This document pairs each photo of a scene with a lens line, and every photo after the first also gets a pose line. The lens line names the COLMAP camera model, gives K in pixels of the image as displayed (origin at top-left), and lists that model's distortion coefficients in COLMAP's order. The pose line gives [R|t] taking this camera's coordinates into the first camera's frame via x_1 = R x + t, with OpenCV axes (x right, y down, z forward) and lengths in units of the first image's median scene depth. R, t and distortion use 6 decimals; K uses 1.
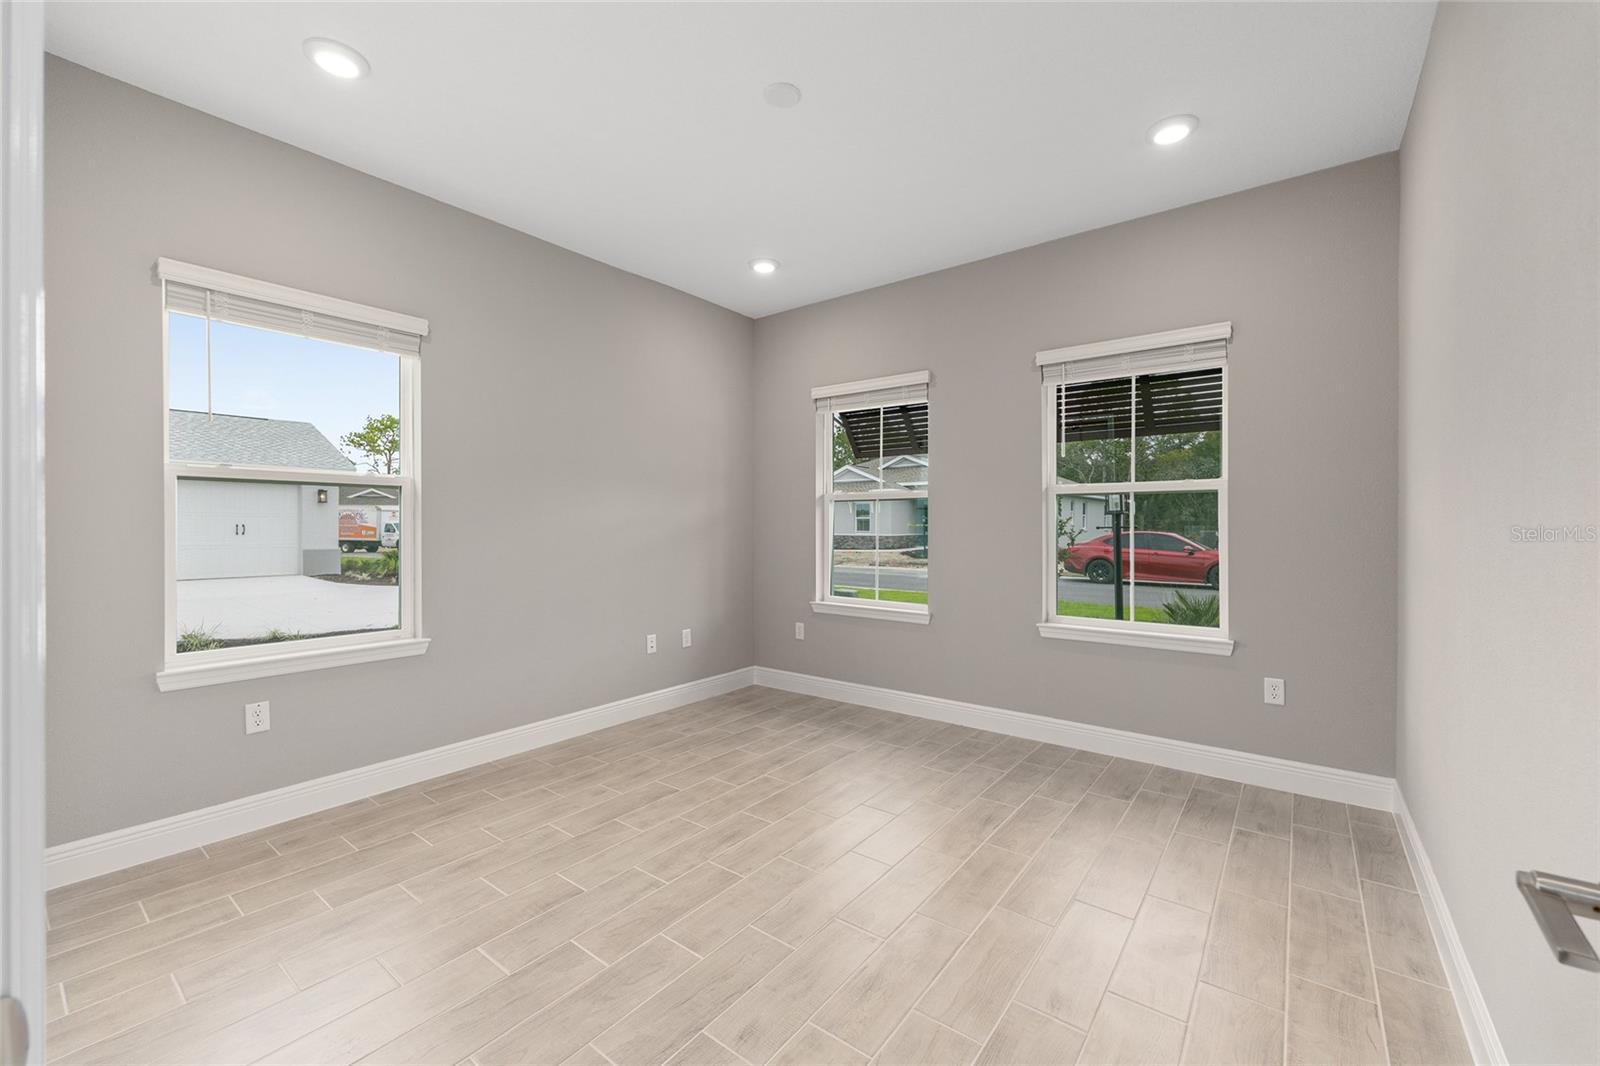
lens RADIAL K [[643.8, 0, 800.0], [0, 643.8, 533.0], [0, 0, 1]] dist [-0.000206, -0.000043]
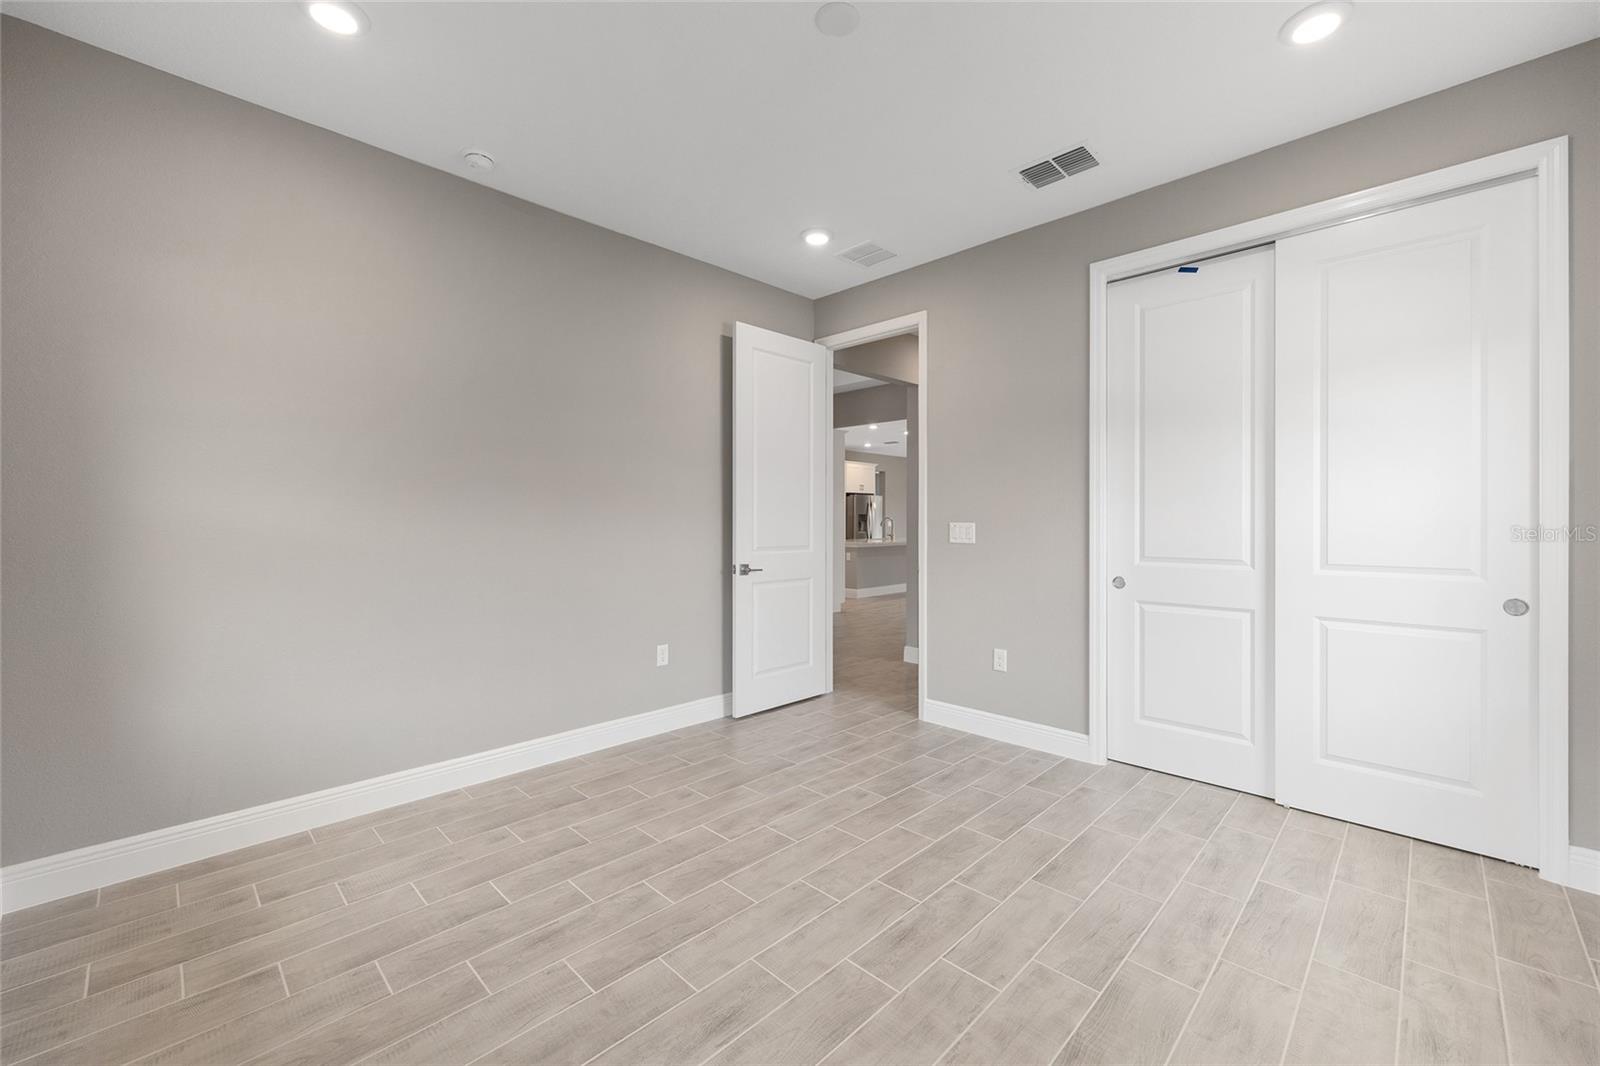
lens RADIAL K [[643.8, 0, 800.0], [0, 643.8, 533.0], [0, 0, 1]] dist [-0.000206, -0.000043]
pose [[-0.993124, -0.000399, 0.117065, -0.077116], [0.003127, 0.999547, 0.029935, -0.023084], [-0.117024, 0.030095, -0.992673, 1.786374]]
